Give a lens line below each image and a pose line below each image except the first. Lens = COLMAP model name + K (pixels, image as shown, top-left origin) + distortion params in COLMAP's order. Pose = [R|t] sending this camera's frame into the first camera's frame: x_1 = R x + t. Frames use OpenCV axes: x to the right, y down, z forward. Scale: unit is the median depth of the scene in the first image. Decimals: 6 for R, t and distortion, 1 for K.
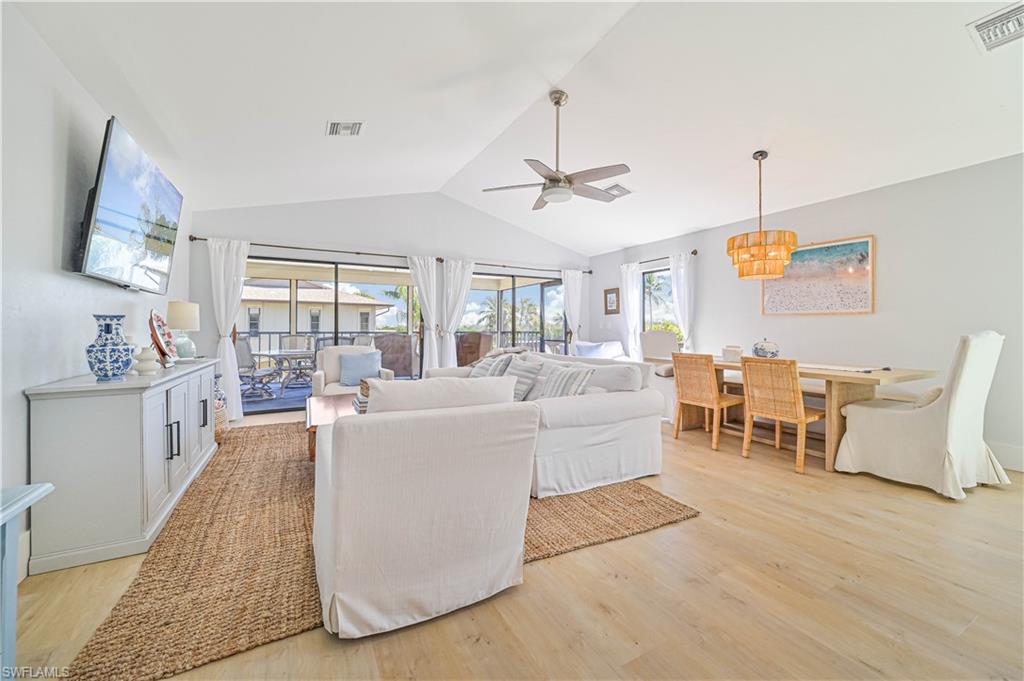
lens RADIAL K [[408.5, 0, 513.5], [0, 408.5, 330.5], [0, 0, 1]] dist [-0.002873, 0.000660]
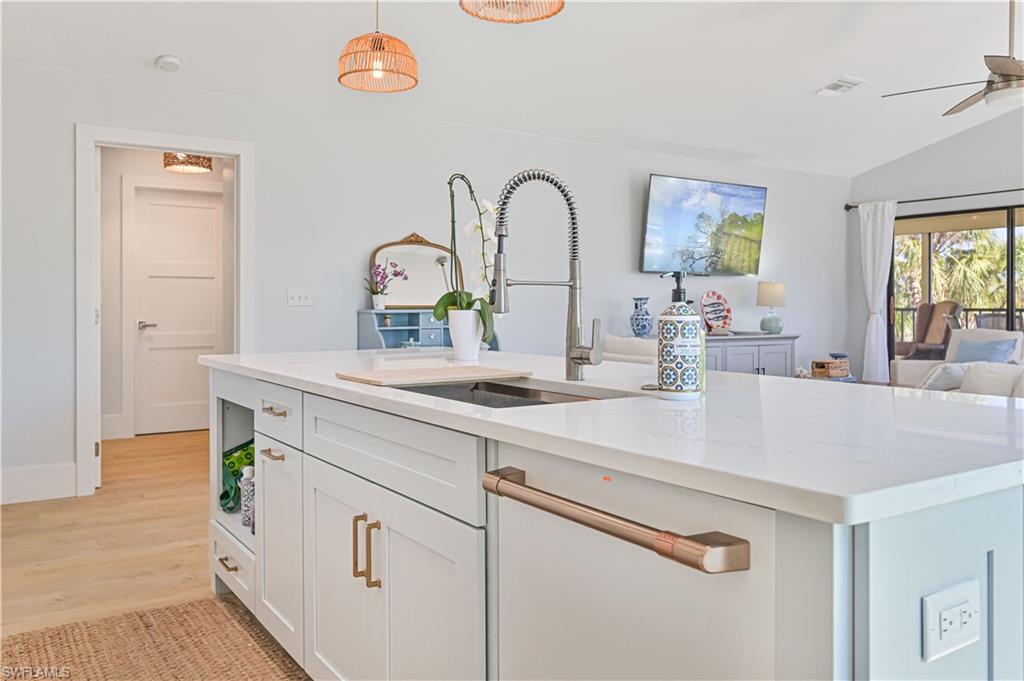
lens RADIAL K [[815.7, 0, 514.8], [0, 815.7, 308.3], [0, 0, 1]] dist [0.008869, -0.009376]
pose [[0.080199, 0.005714, -0.996763, 1.210775], [-0.001928, 0.999983, 0.005578, -0.006556], [0.996777, 0.001474, 0.080208, 0.113316]]
